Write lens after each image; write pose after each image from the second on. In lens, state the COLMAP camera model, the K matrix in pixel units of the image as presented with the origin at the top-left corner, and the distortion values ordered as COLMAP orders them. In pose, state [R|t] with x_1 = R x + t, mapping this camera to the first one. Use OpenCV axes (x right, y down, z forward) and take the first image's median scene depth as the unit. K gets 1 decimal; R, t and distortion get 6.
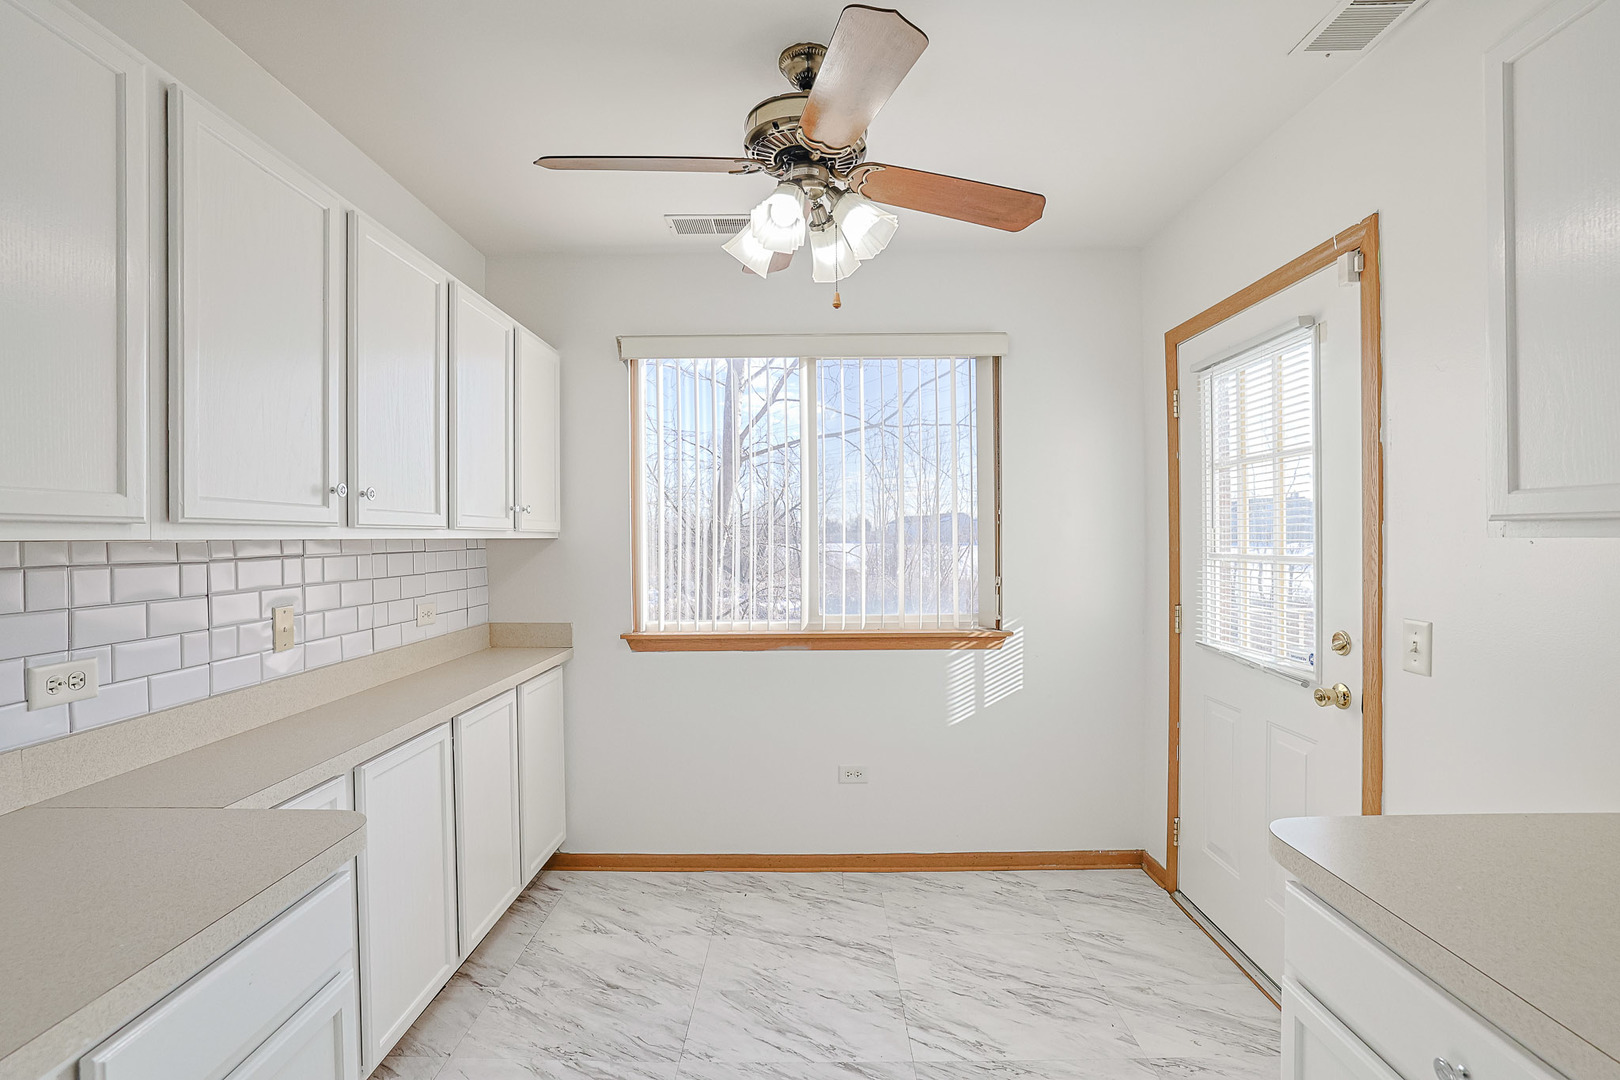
lens RADIAL K [[736.7, 0, 804.0], [0, 736.7, 547.1], [0, 0, 1]] dist [-0.045109, 0.015046]
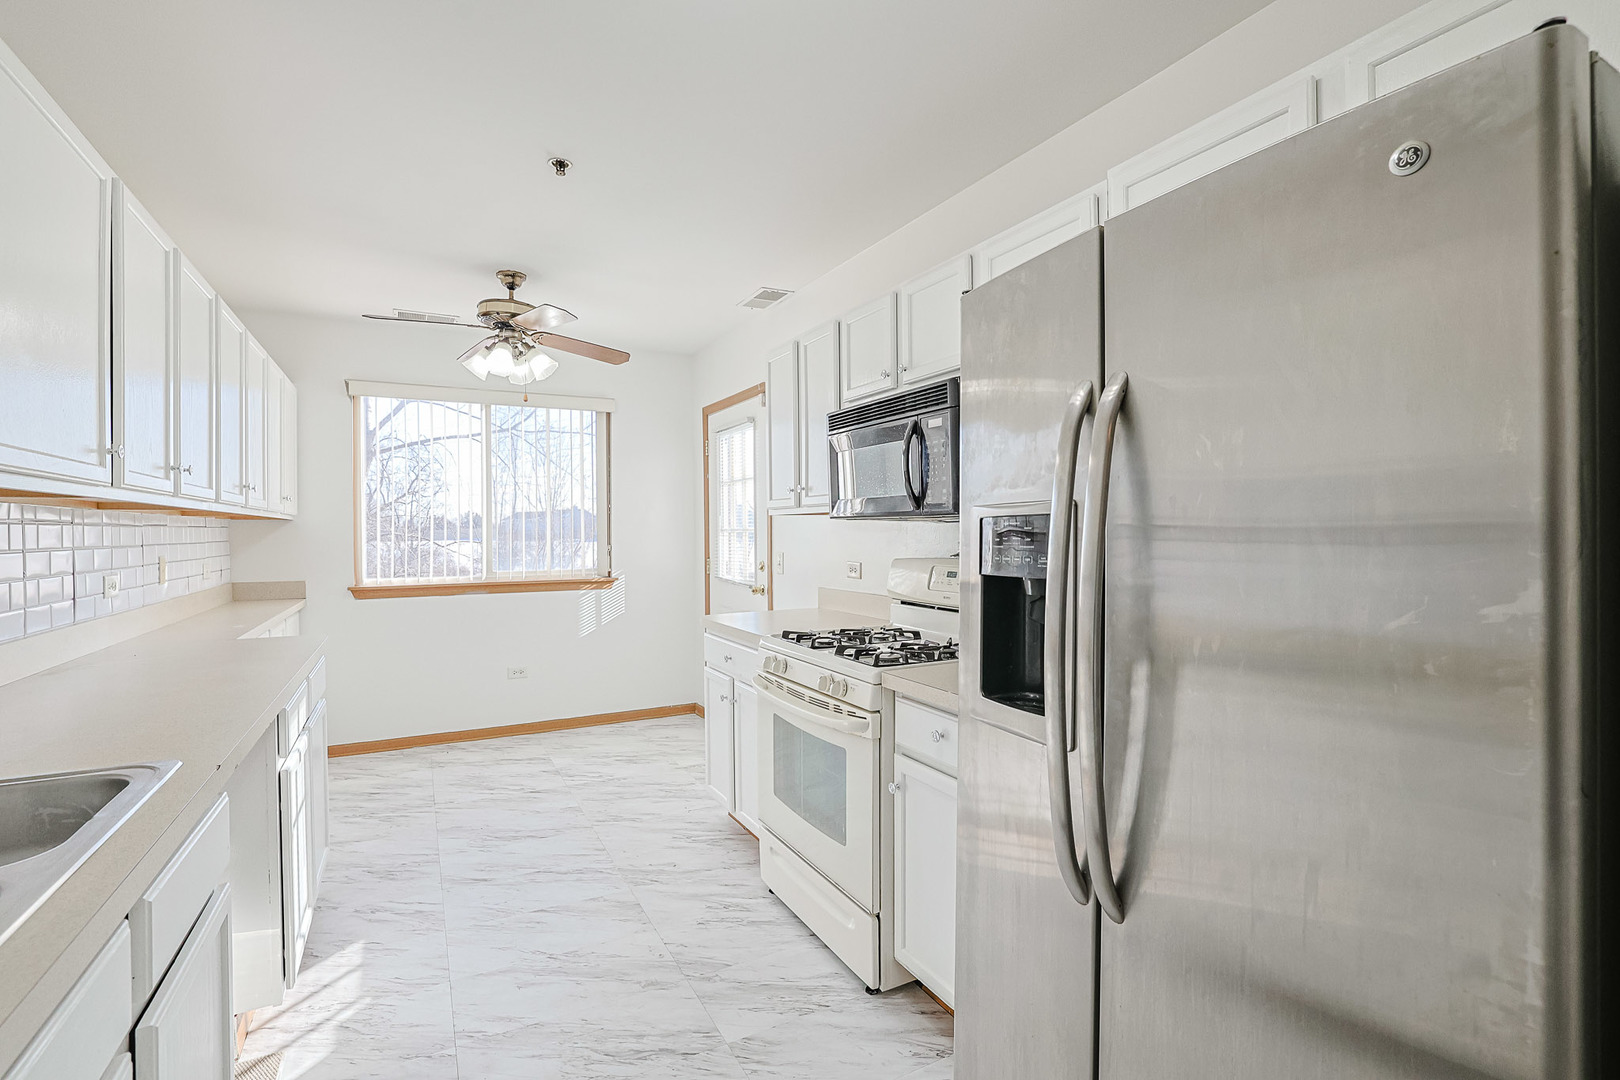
lens RADIAL K [[736.7, 0, 803.1], [0, 736.7, 534.3], [0, 0, 1]] dist [-0.045109, 0.015046]
pose [[0.875727, -0.001217, 0.482806, -0.167966], [0.007377, 0.999914, -0.010862, 0.041368], [-0.482751, 0.013074, 0.875660, -0.727997]]
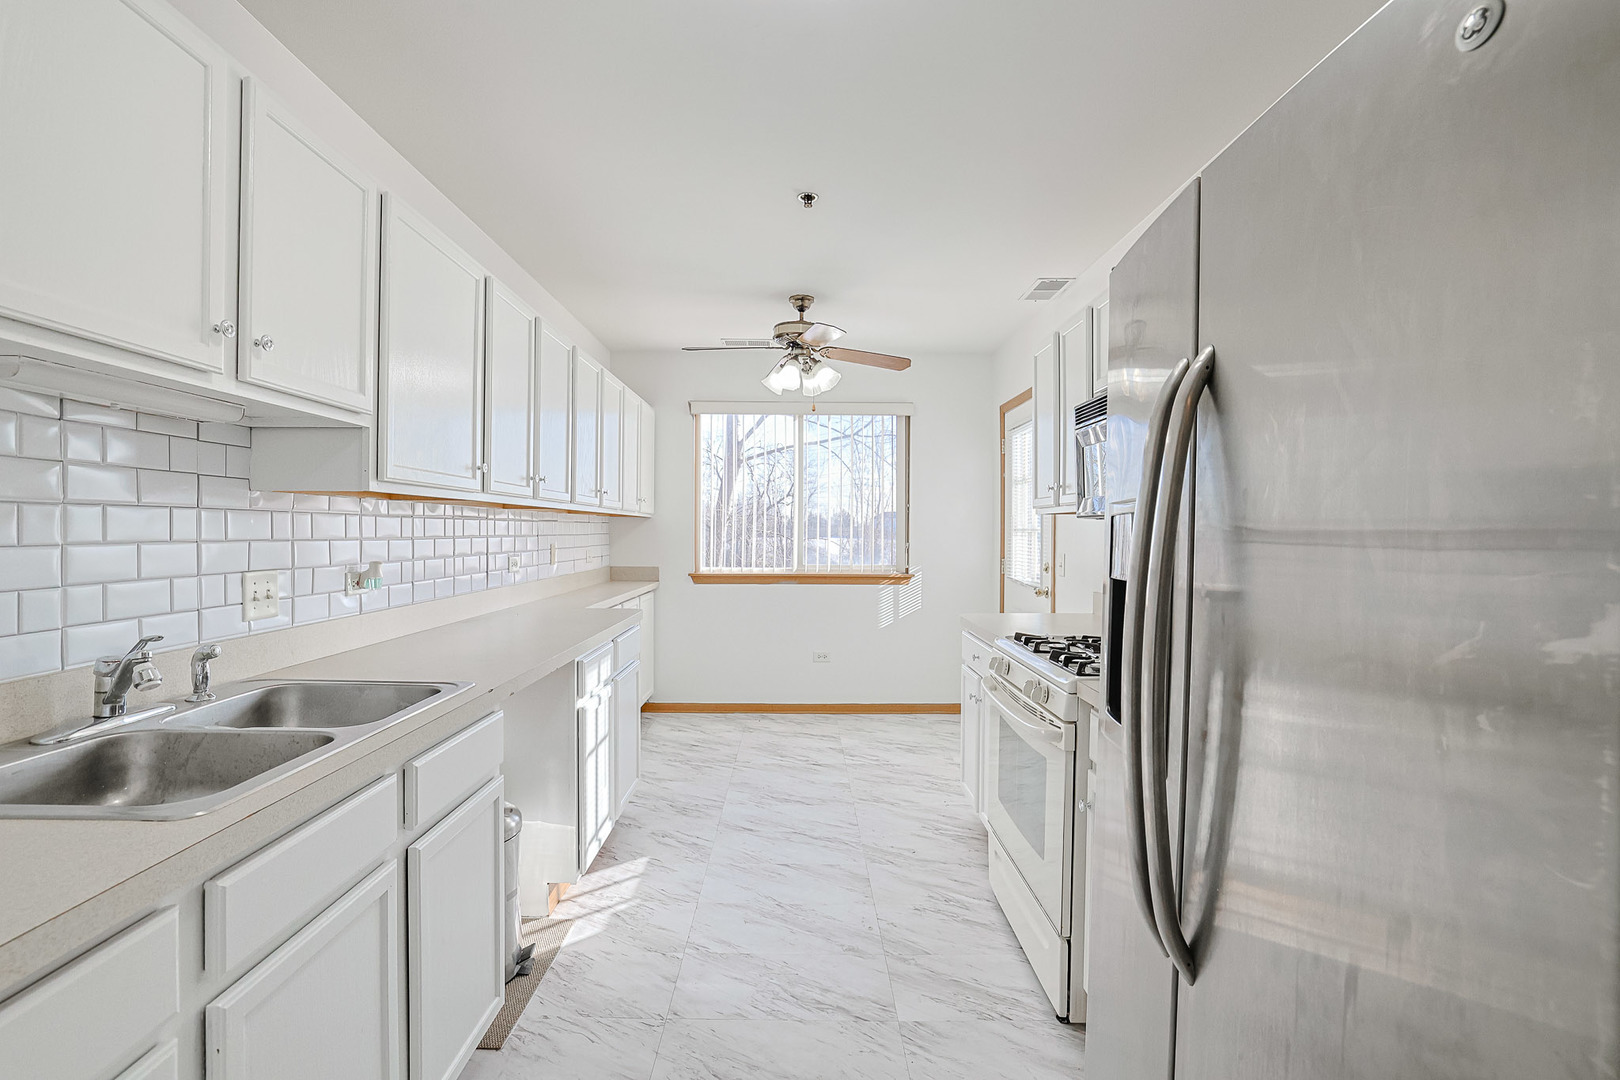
lens RADIAL K [[736.7, 0, 797.5], [0, 736.7, 535.6], [0, 0, 1]] dist [-0.045109, 0.015046]
pose [[0.999826, 0.013134, 0.013235, -0.018271], [-0.013036, 0.999887, -0.007462, 0.043753], [-0.013332, 0.007288, 0.999885, -0.801975]]
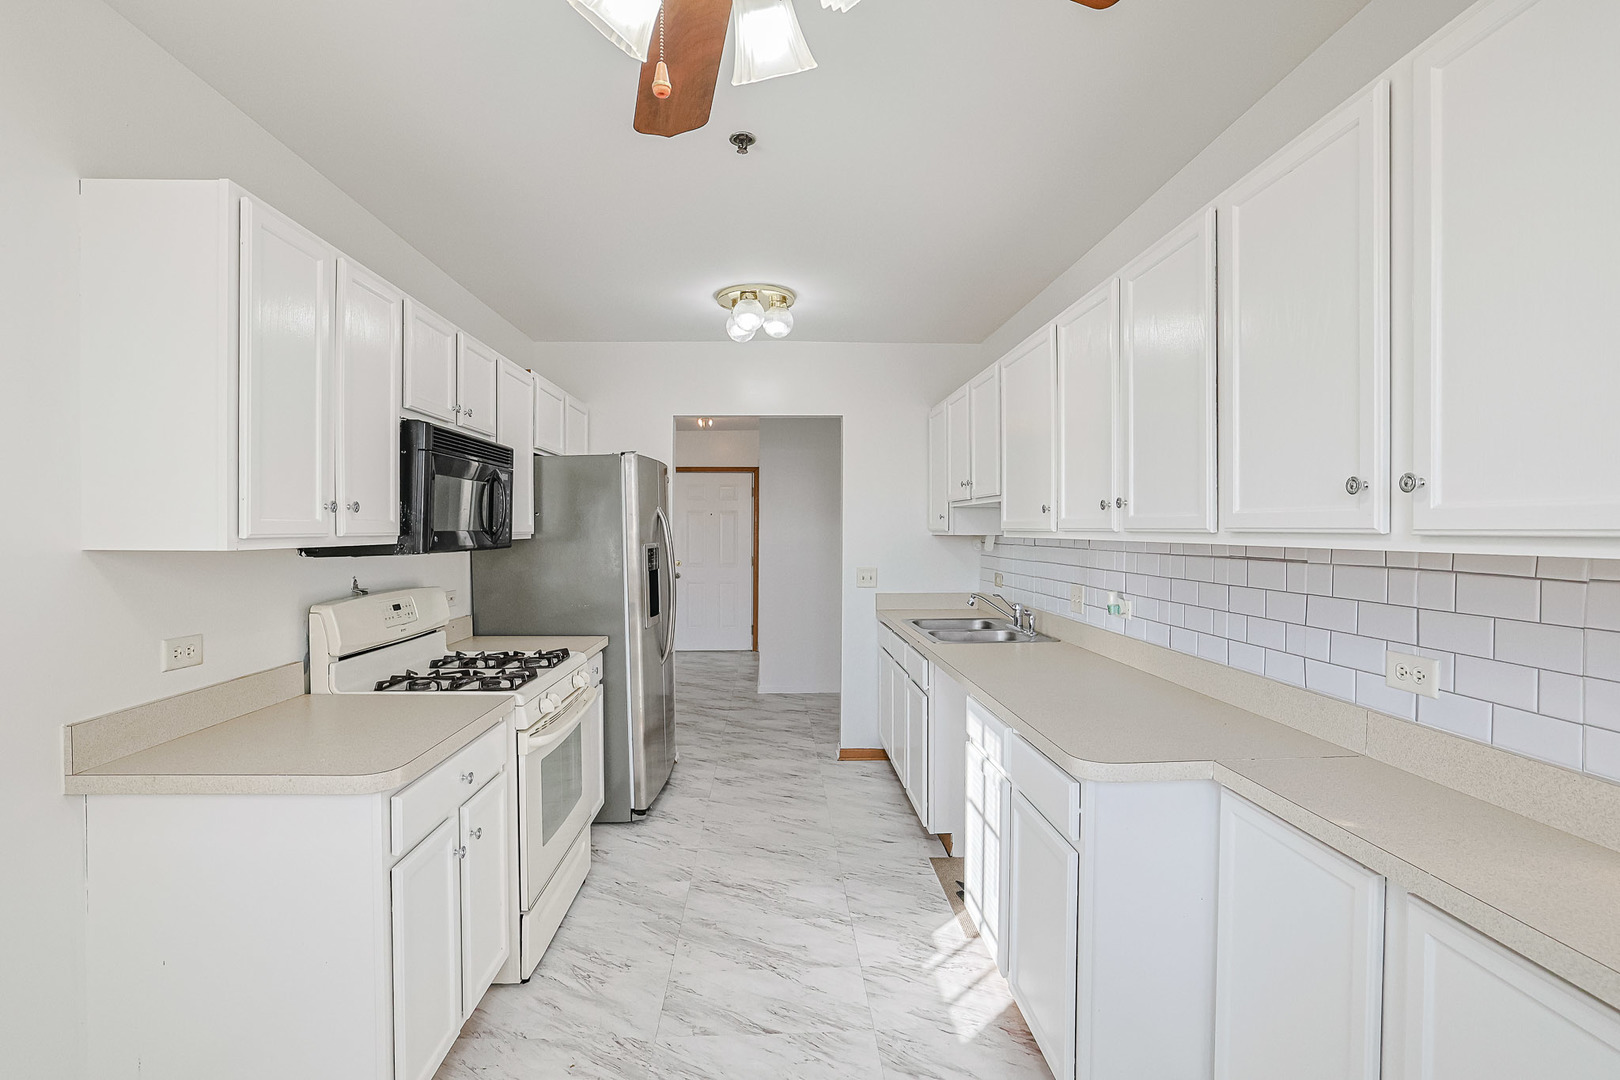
lens RADIAL K [[736.7, 0, 808.4], [0, 736.7, 530.8], [0, 0, 1]] dist [-0.045109, 0.015046]
pose [[-0.997897, 0.006534, -0.064494, -0.012464], [0.005222, 0.999777, 0.020481, -0.031394], [0.064613, 0.020101, -0.997708, 0.984635]]
